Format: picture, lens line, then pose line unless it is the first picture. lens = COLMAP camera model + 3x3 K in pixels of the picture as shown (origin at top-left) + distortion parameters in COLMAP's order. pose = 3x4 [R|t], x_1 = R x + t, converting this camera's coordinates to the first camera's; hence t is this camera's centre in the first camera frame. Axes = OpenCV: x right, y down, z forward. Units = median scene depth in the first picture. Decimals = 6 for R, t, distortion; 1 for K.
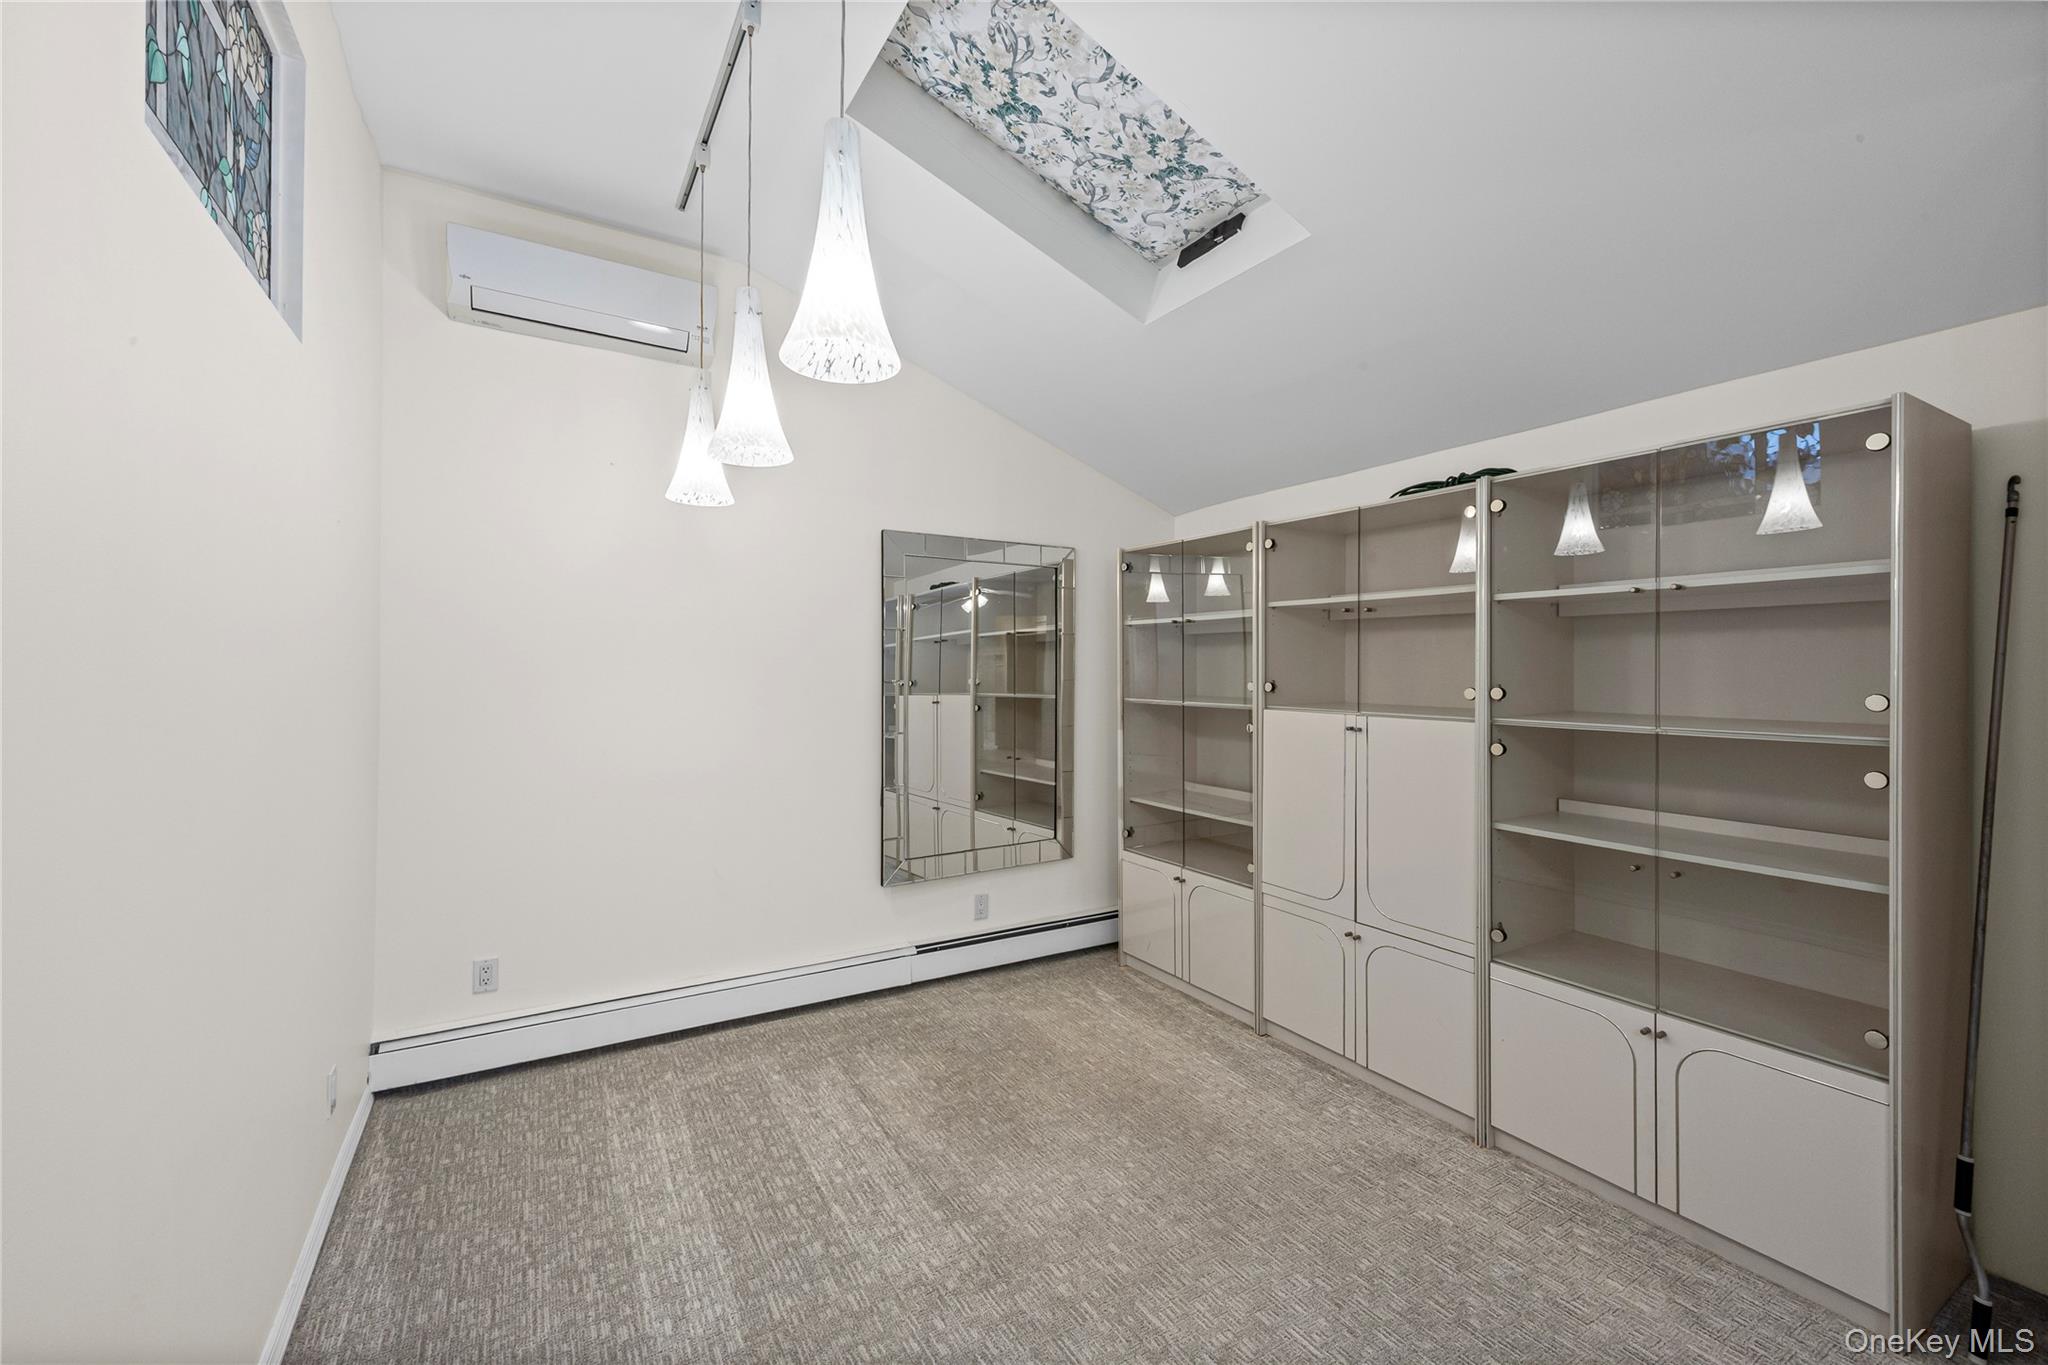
lens RADIAL K [[820.3, 0, 1023.7], [0, 820.3, 674.7], [0, 0, 1]] dist [0.000769, -0.000154]
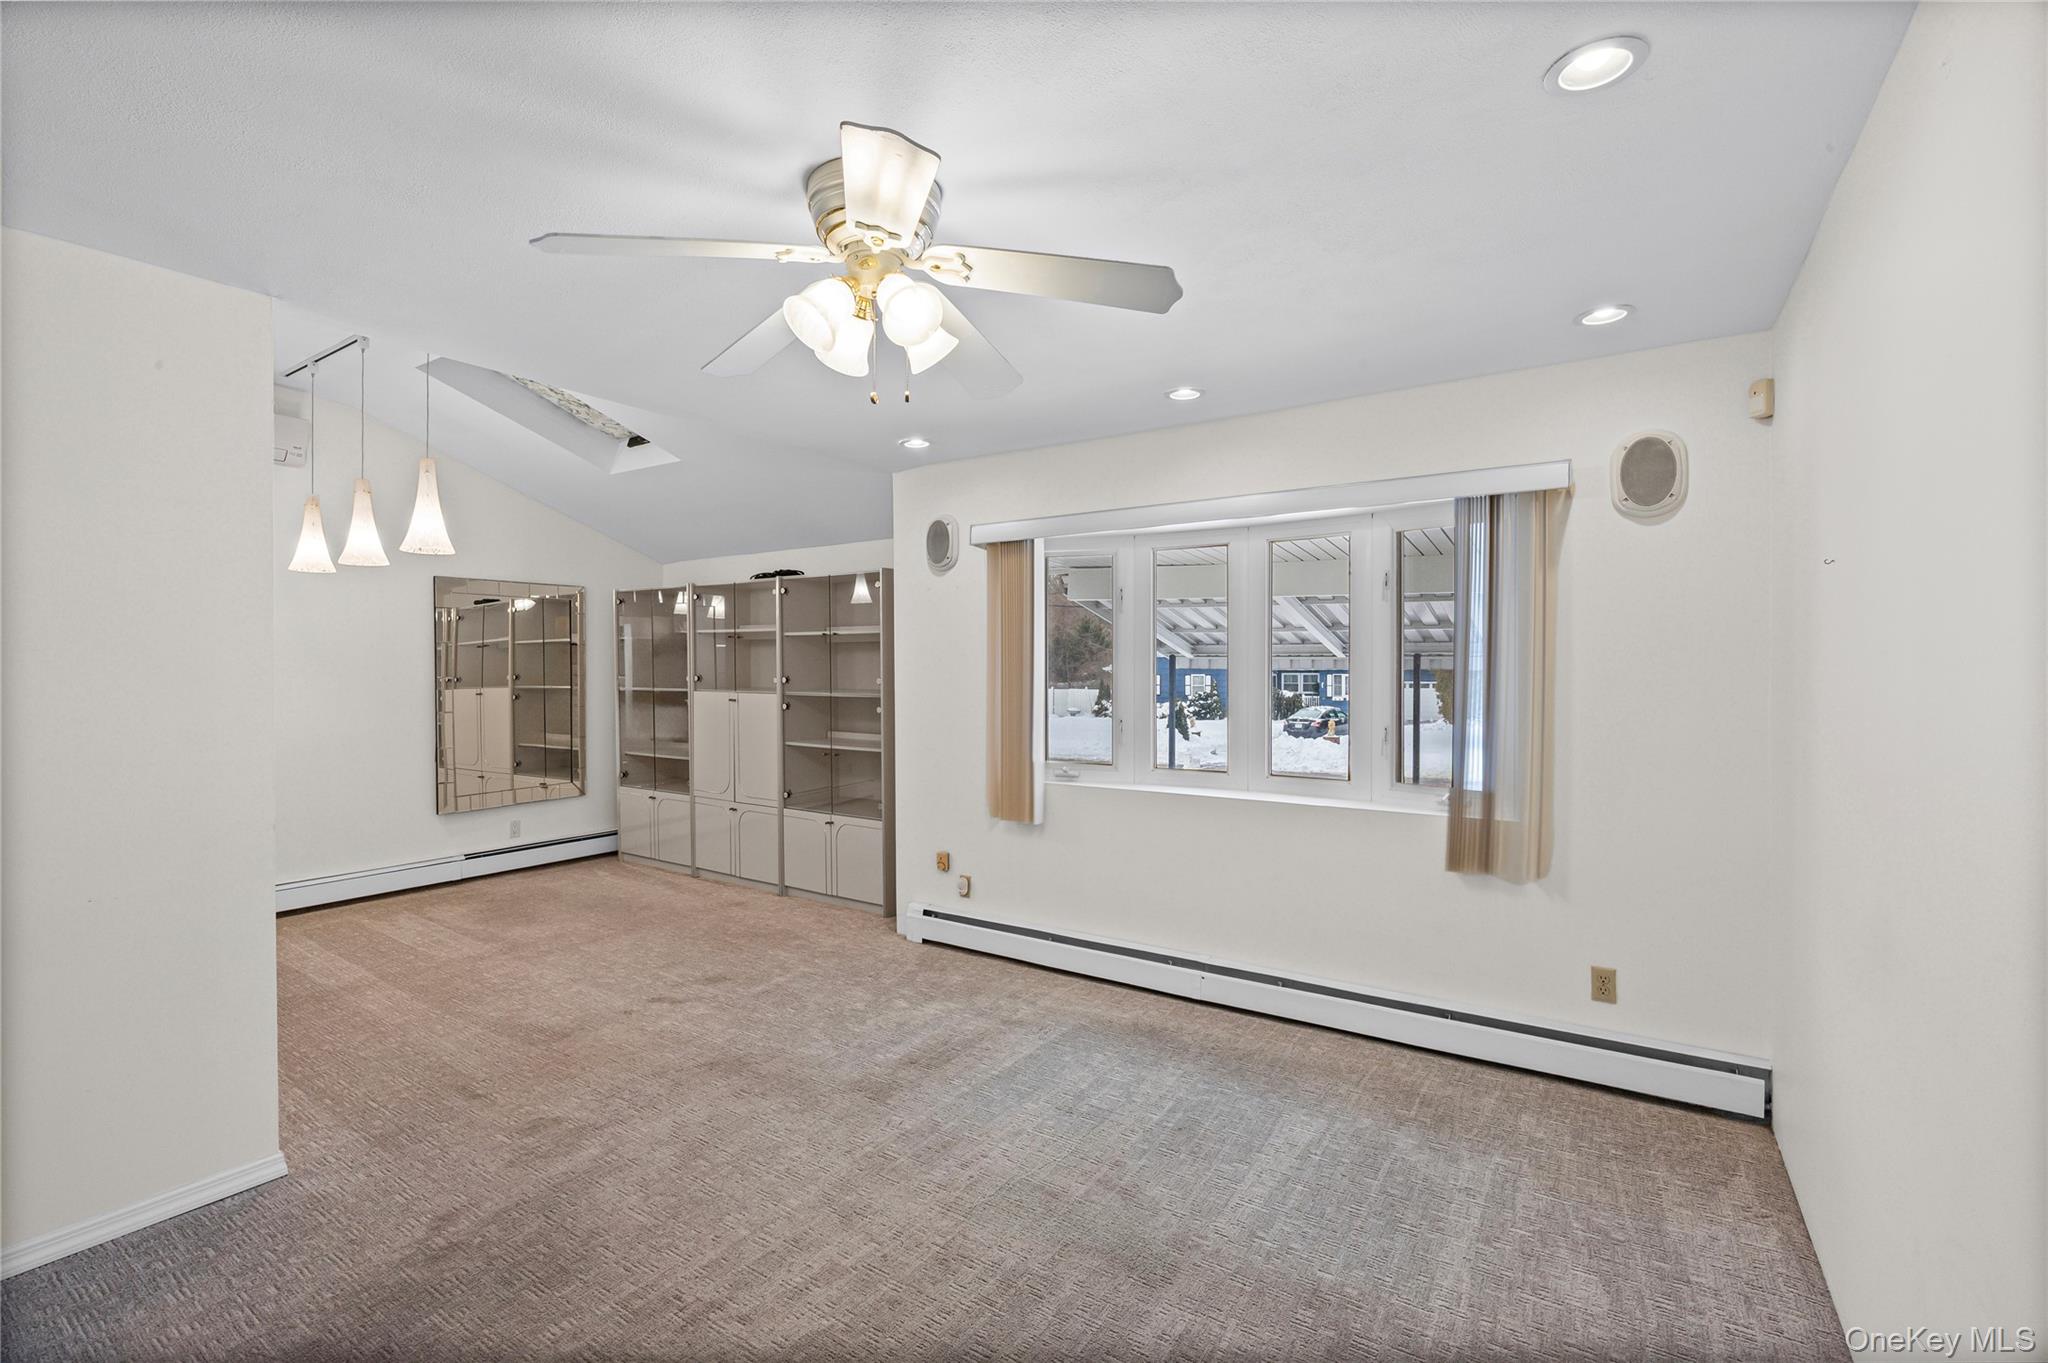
lens RADIAL K [[903.5, 0, 1025.1], [0, 903.5, 679.2], [0, 0, 1]] dist [-0.011192, -0.000544]
pose [[0.907513, -0.010869, 0.419884, 0.113933], [0.006145, 0.999902, 0.012601, -0.002746], [-0.419980, -0.008855, 0.907490, -0.935713]]
